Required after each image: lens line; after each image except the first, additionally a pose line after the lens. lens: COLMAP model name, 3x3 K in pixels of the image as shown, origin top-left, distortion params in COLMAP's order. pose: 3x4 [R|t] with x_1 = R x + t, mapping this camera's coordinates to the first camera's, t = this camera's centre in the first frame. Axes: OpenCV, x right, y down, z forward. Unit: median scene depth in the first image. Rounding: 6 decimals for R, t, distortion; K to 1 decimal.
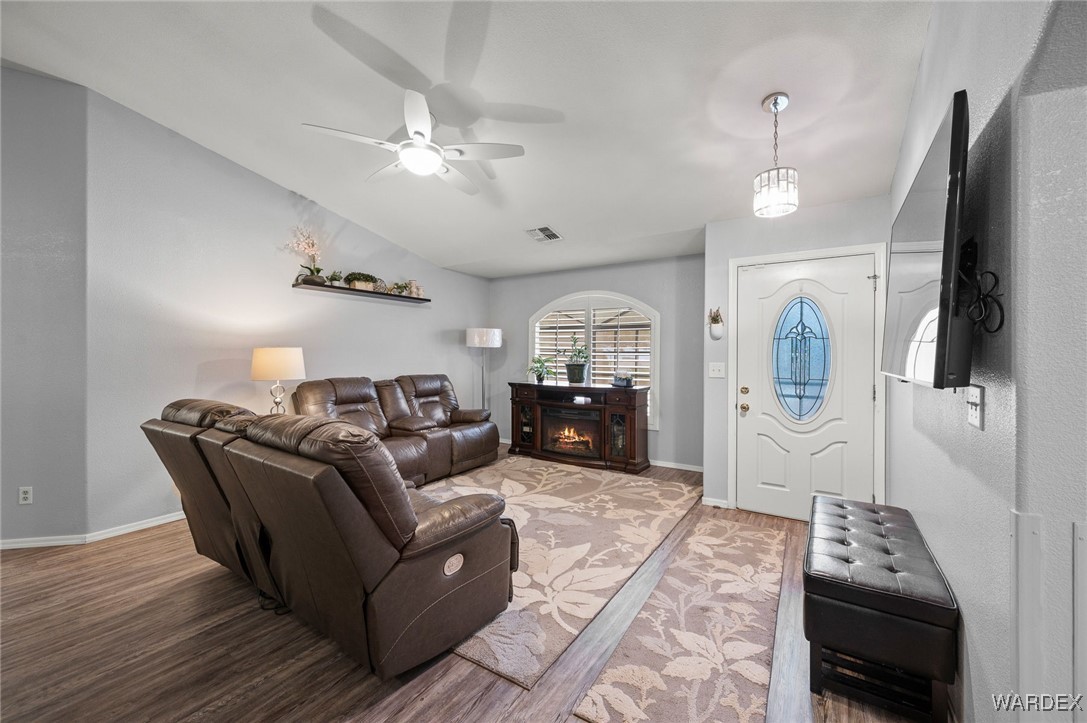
lens RADIAL K [[431.0, 0, 548.4], [0, 431.0, 354.3], [0, 0, 1]] dist [-0.000841, -0.000001]
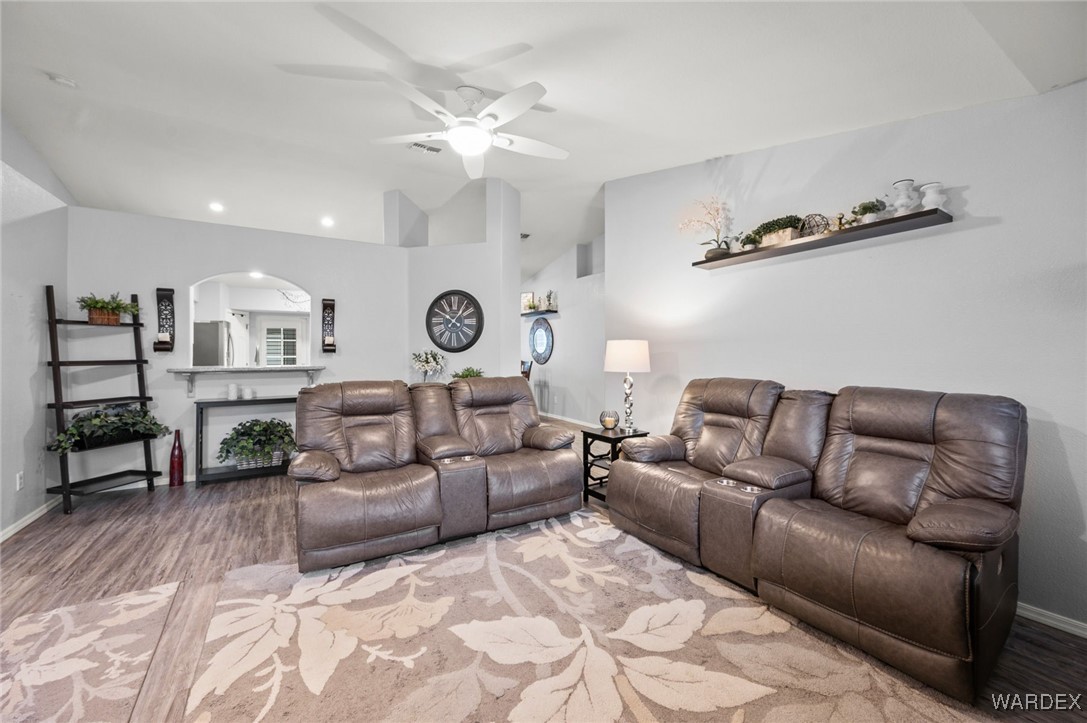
lens RADIAL K [[431.0, 0, 548.4], [0, 431.0, 354.3], [0, 0, 1]] dist [-0.000841, -0.000001]
pose [[-0.439290, -0.002506, -0.898342, 0.423479], [0.004717, 0.999976, -0.005096, 0.020770], [0.898333, -0.006476, -0.439268, 1.402584]]
